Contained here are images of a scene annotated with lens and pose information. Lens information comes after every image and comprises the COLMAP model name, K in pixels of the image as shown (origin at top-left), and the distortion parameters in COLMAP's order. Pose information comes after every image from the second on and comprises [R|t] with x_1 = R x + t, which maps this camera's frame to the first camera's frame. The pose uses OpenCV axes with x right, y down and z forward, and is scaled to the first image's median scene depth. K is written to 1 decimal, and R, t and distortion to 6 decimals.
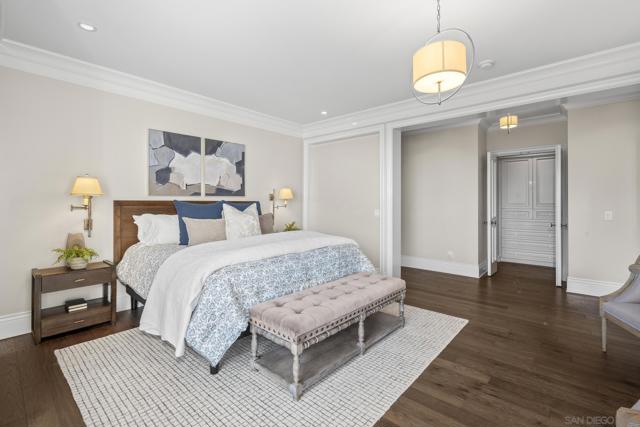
lens RADIAL K [[290.0, 0, 318.2], [0, 290.0, 204.6], [0, 0, 1]] dist [0.000834, 0.000462]
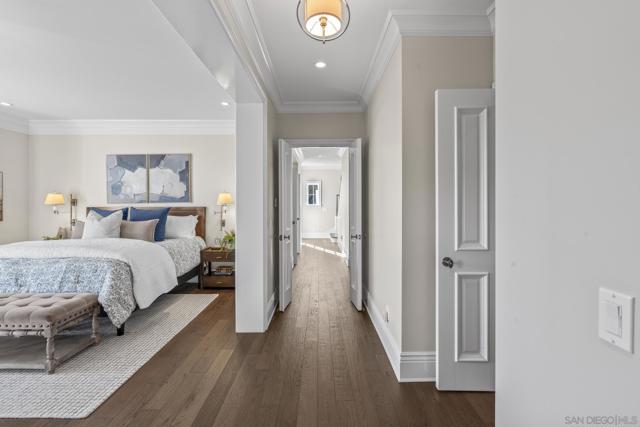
lens RADIAL K [[290.0, 0, 318.2], [0, 290.0, 204.6], [0, 0, 1]] dist [0.000834, 0.000462]
pose [[0.663925, 0.002235, -0.747795, 0.977941], [-0.000390, 0.999996, 0.002643, -0.026001], [0.747799, -0.001463, 0.663924, 0.735108]]
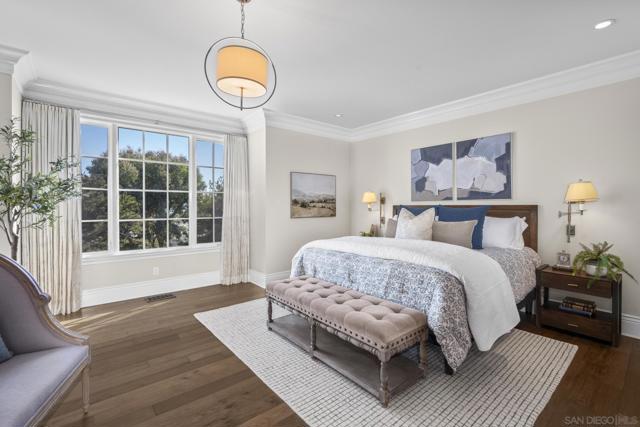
lens RADIAL K [[290.0, 0, 318.2], [0, 290.0, 204.6], [0, 0, 1]] dist [0.000834, 0.000462]
pose [[-0.145491, -0.003901, -0.989352, 0.674925], [-0.002168, 0.999991, -0.003624, -0.009716], [0.989357, 0.001617, -0.145498, 0.683354]]
